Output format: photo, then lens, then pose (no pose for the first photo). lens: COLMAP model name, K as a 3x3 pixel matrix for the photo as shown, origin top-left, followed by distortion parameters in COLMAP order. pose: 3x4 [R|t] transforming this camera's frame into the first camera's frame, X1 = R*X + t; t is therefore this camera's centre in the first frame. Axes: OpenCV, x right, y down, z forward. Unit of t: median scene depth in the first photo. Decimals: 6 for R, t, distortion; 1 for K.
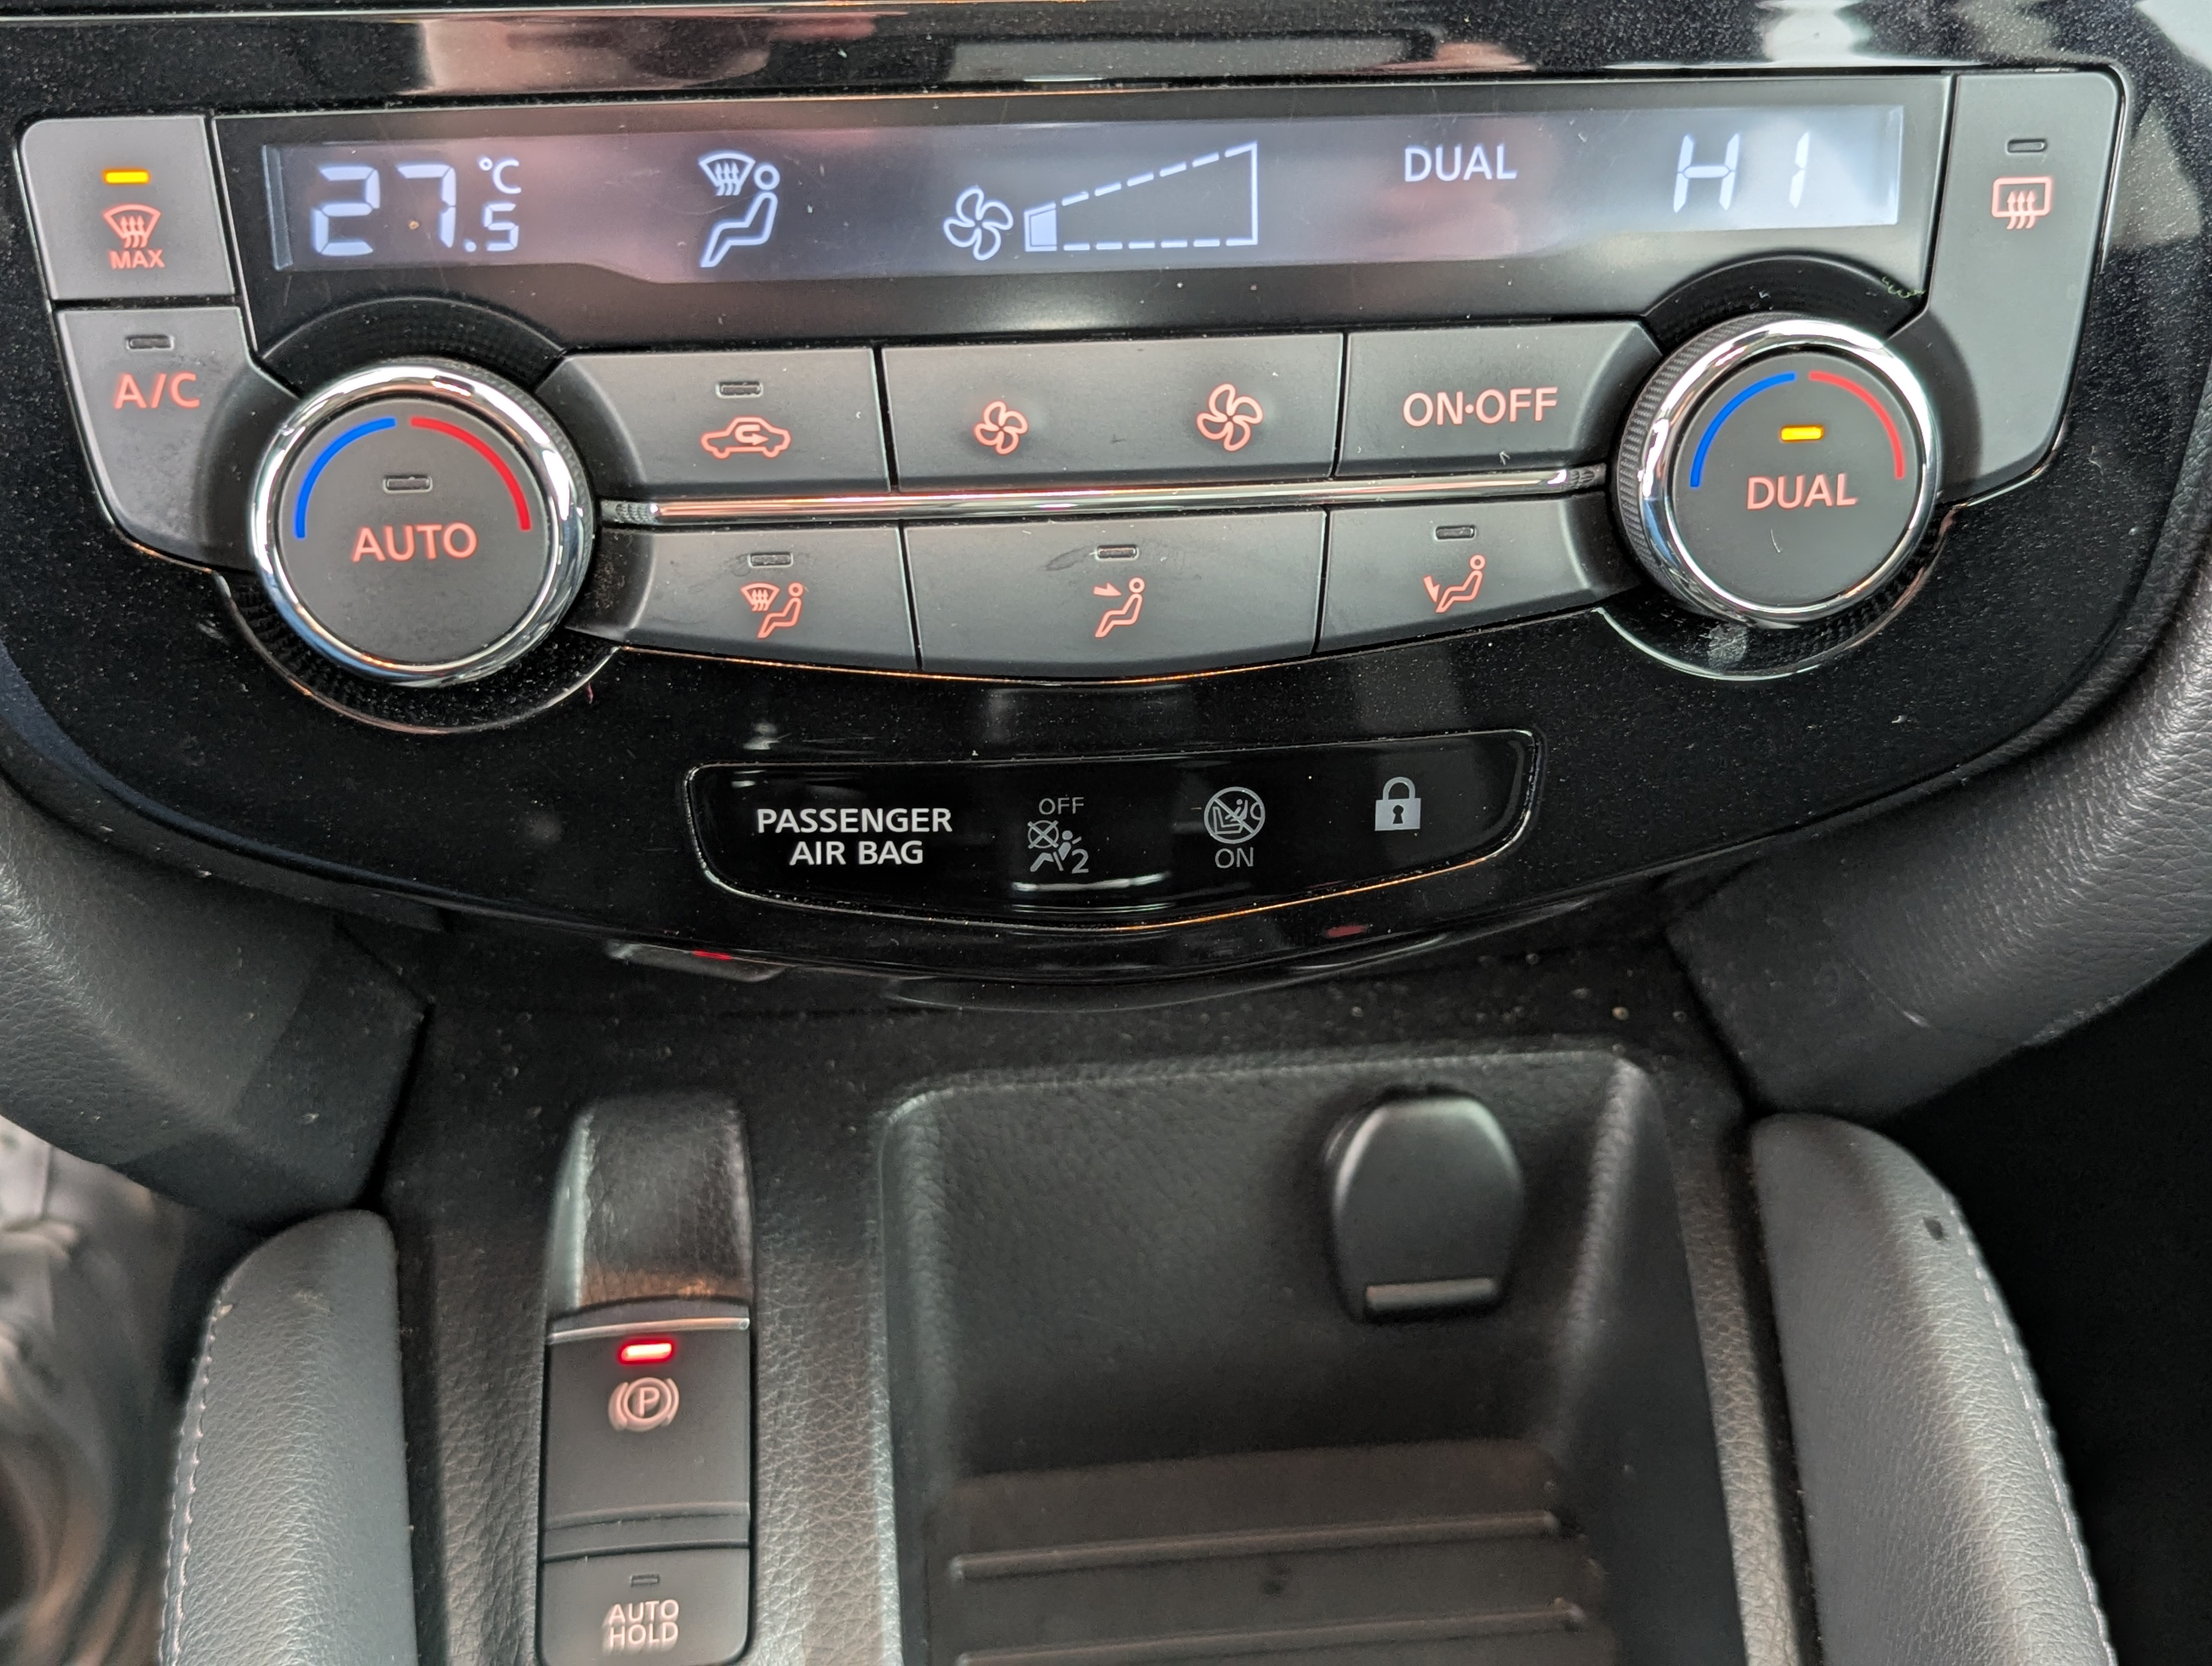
lens RADIAL K [[2443.0, 0, 1106.5], [0, 2443.0, 824.0], [0, 0, 1]] dist [0.015766, 0.000000]
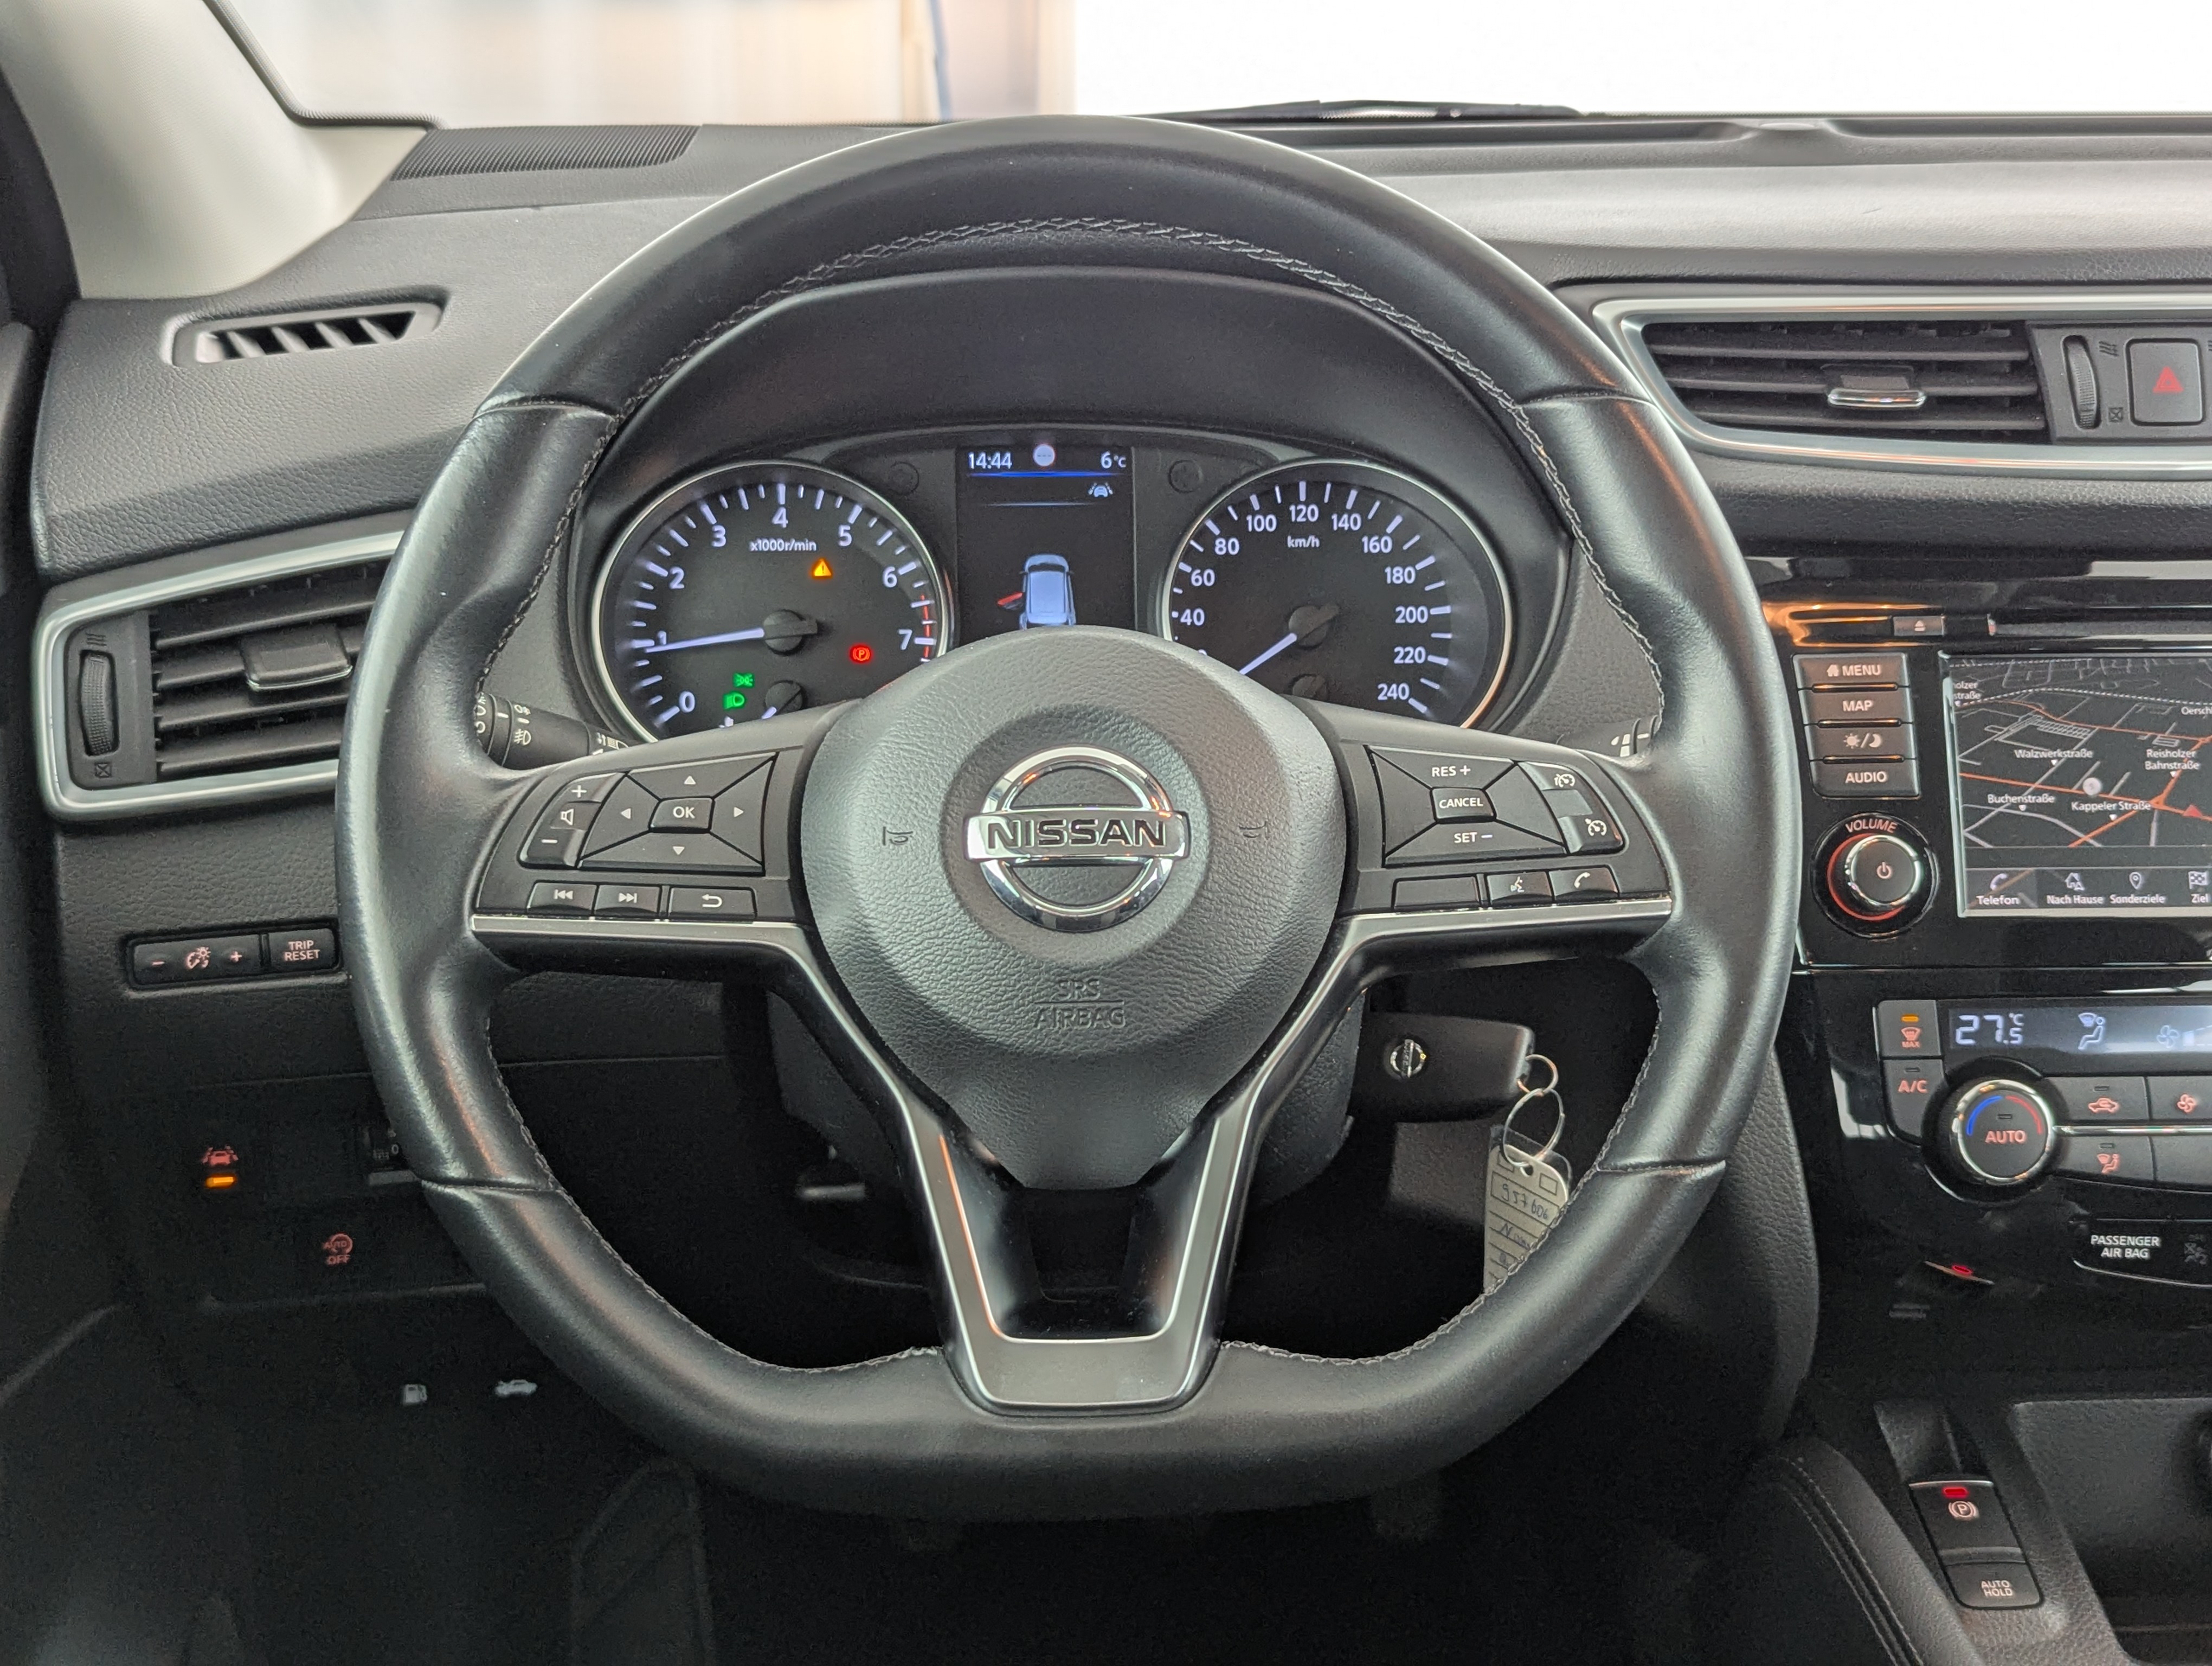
lens RADIAL K [[2443.0, 0, 1088.6], [0, 2443.0, 831.5], [0, 0, 1]] dist [0.015766, 0.000000]
pose [[0.999191, 0.014461, -0.037531, -1.238419], [-0.024900, 0.955216, -0.294859, 0.424643], [0.031586, 0.295555, 0.954803, -1.947471]]
